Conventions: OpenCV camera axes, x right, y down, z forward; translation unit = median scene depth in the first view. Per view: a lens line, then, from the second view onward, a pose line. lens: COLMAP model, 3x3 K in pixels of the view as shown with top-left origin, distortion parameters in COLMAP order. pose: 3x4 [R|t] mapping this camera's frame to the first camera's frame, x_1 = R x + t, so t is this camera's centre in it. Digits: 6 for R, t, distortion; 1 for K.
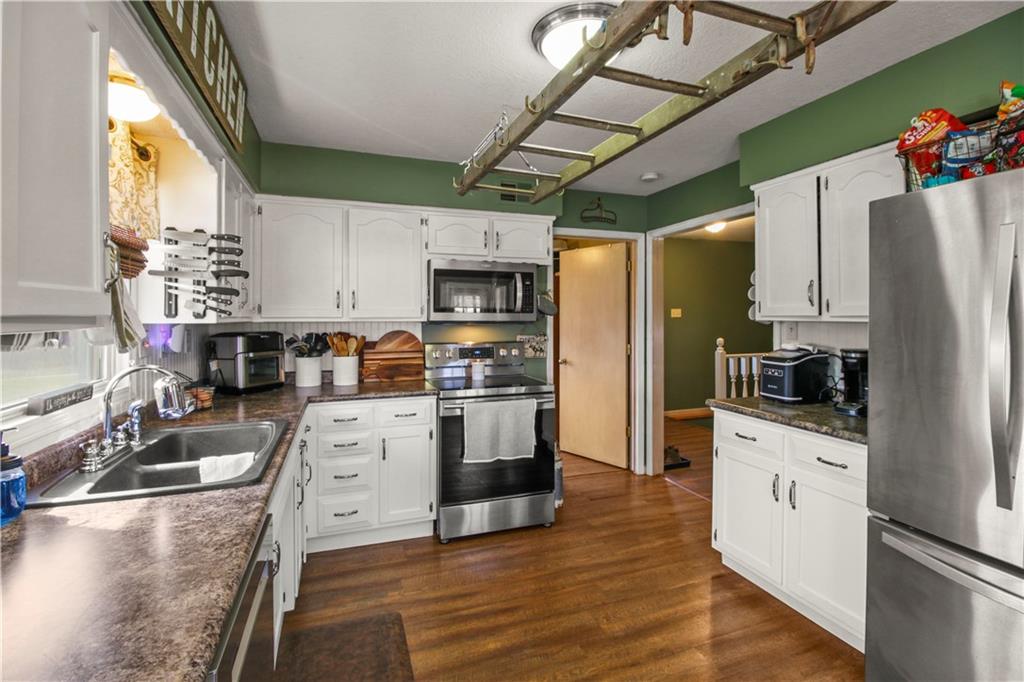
lens RADIAL K [[472.1, 0, 515.0], [0, 472.1, 322.5], [0, 0, 1]] dist [-0.003128, -0.011582]
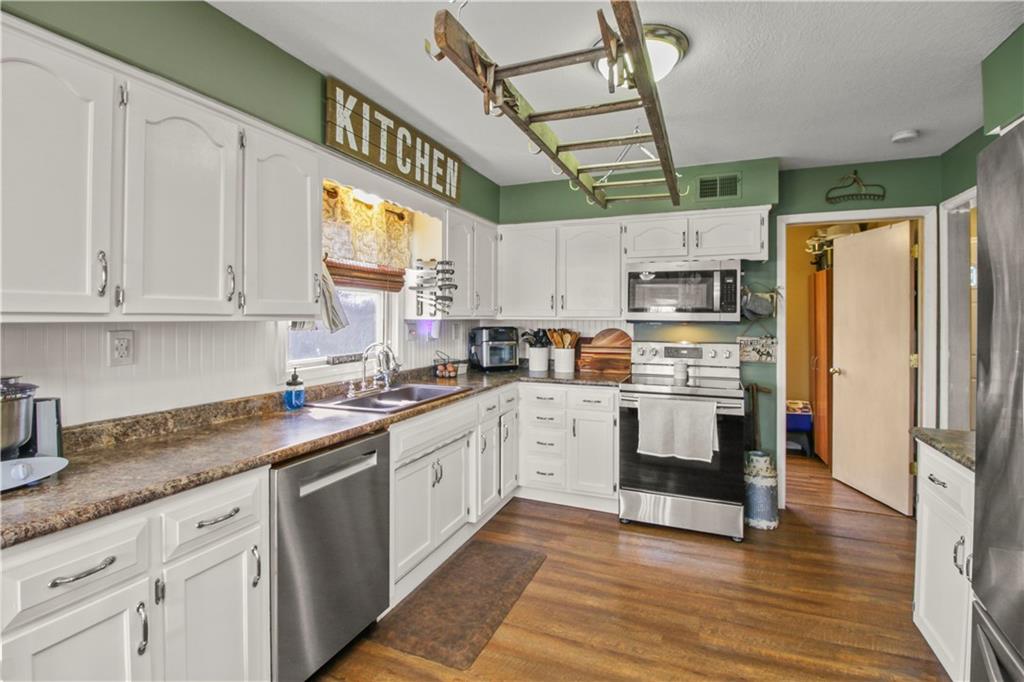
lens RADIAL K [[472.1, 0, 514.3], [0, 472.1, 325.3], [0, 0, 1]] dist [-0.003128, -0.011582]
pose [[0.747219, 0.017390, -0.664350, 0.384951], [-0.013006, 0.999849, 0.011544, -0.000445], [0.664450, 0.000014, 0.747332, 0.011289]]
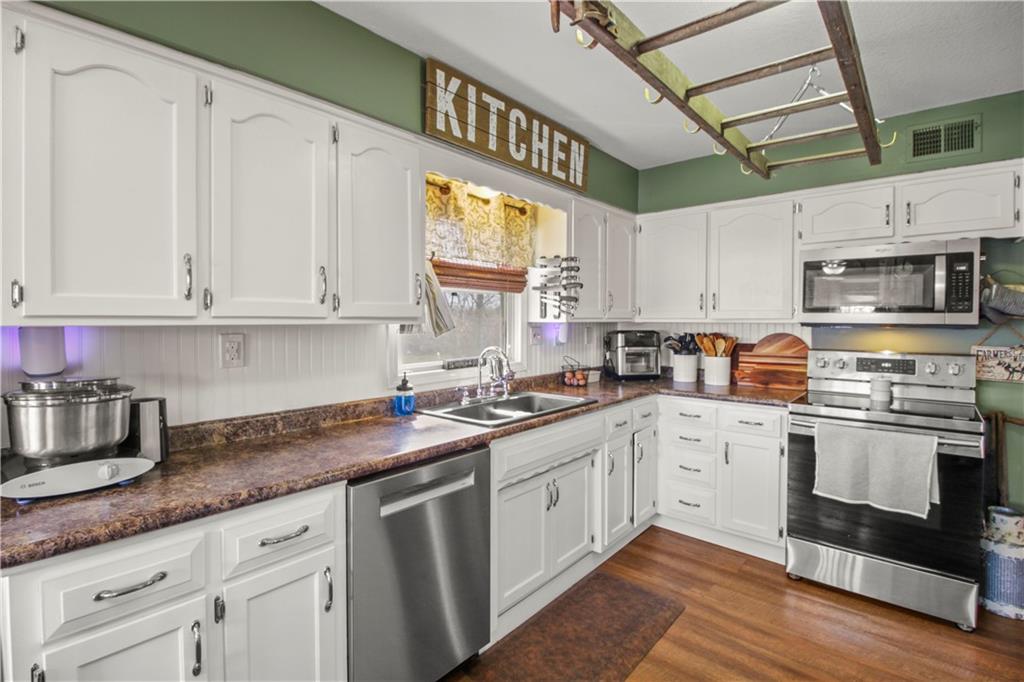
lens RADIAL K [[472.1, 0, 514.2], [0, 472.1, 334.0], [0, 0, 1]] dist [-0.003128, -0.011582]
pose [[0.494785, 0.029964, -0.868499, 0.337857], [-0.011169, 0.999542, 0.028122, -0.001080], [0.868944, -0.004214, 0.494893, 0.129620]]
